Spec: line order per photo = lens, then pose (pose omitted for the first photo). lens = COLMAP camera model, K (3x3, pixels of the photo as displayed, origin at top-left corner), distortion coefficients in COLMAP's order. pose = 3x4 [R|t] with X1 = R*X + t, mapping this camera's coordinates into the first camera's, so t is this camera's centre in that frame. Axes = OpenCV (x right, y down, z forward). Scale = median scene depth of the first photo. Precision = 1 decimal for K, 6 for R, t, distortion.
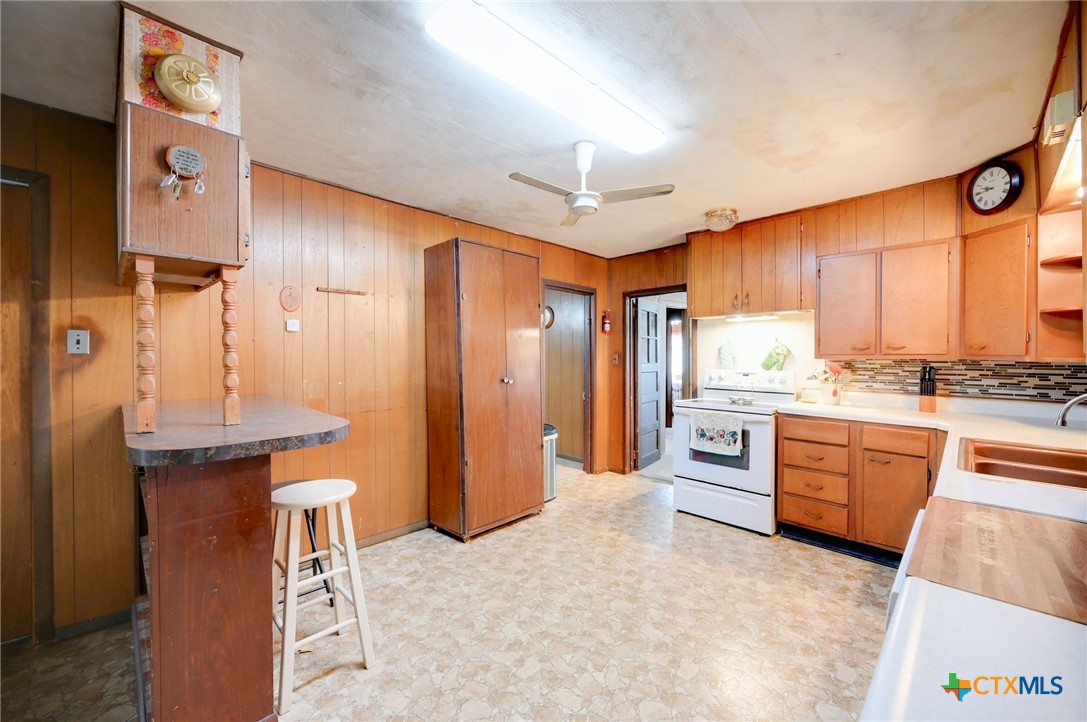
lens RADIAL K [[421.8, 0, 544.8], [0, 421.8, 359.3], [0, 0, 1]] dist [0.000070, 0.000065]
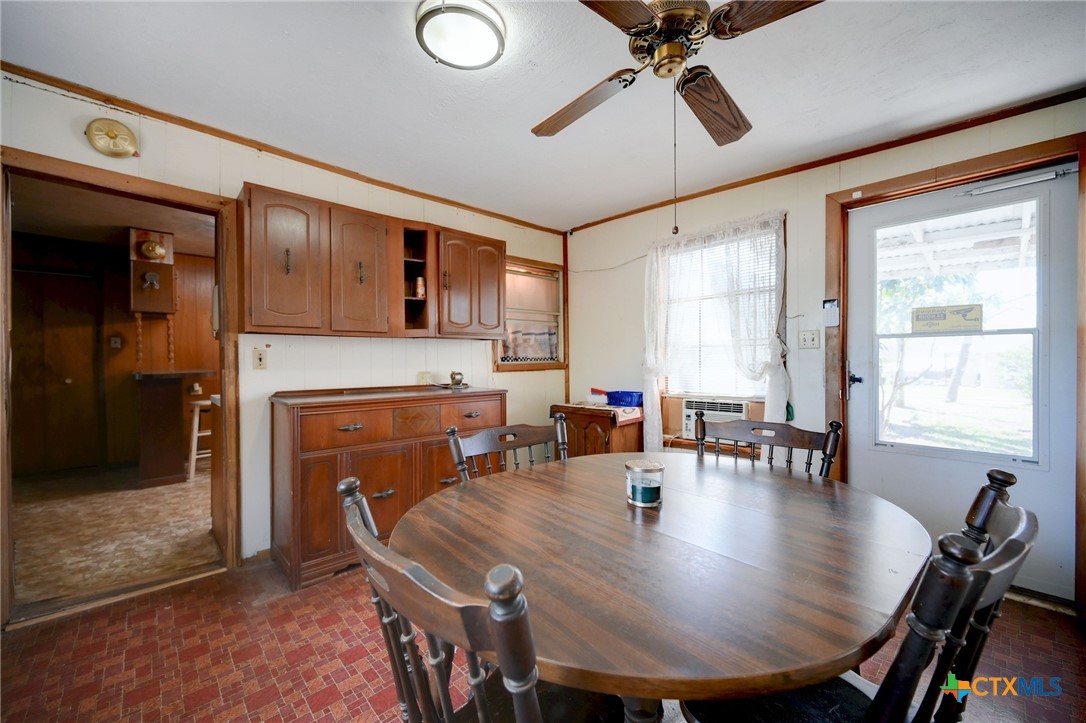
lens RADIAL K [[421.4, 0, 542.6], [0, 421.4, 361.2], [0, 0, 1]] dist [0.000070, 0.000065]
pose [[0.999182, -0.009773, -0.039246, 1.766293], [0.009904, 0.999946, 0.003154, 0.102860], [0.039213, -0.003540, 0.999225, -1.625615]]
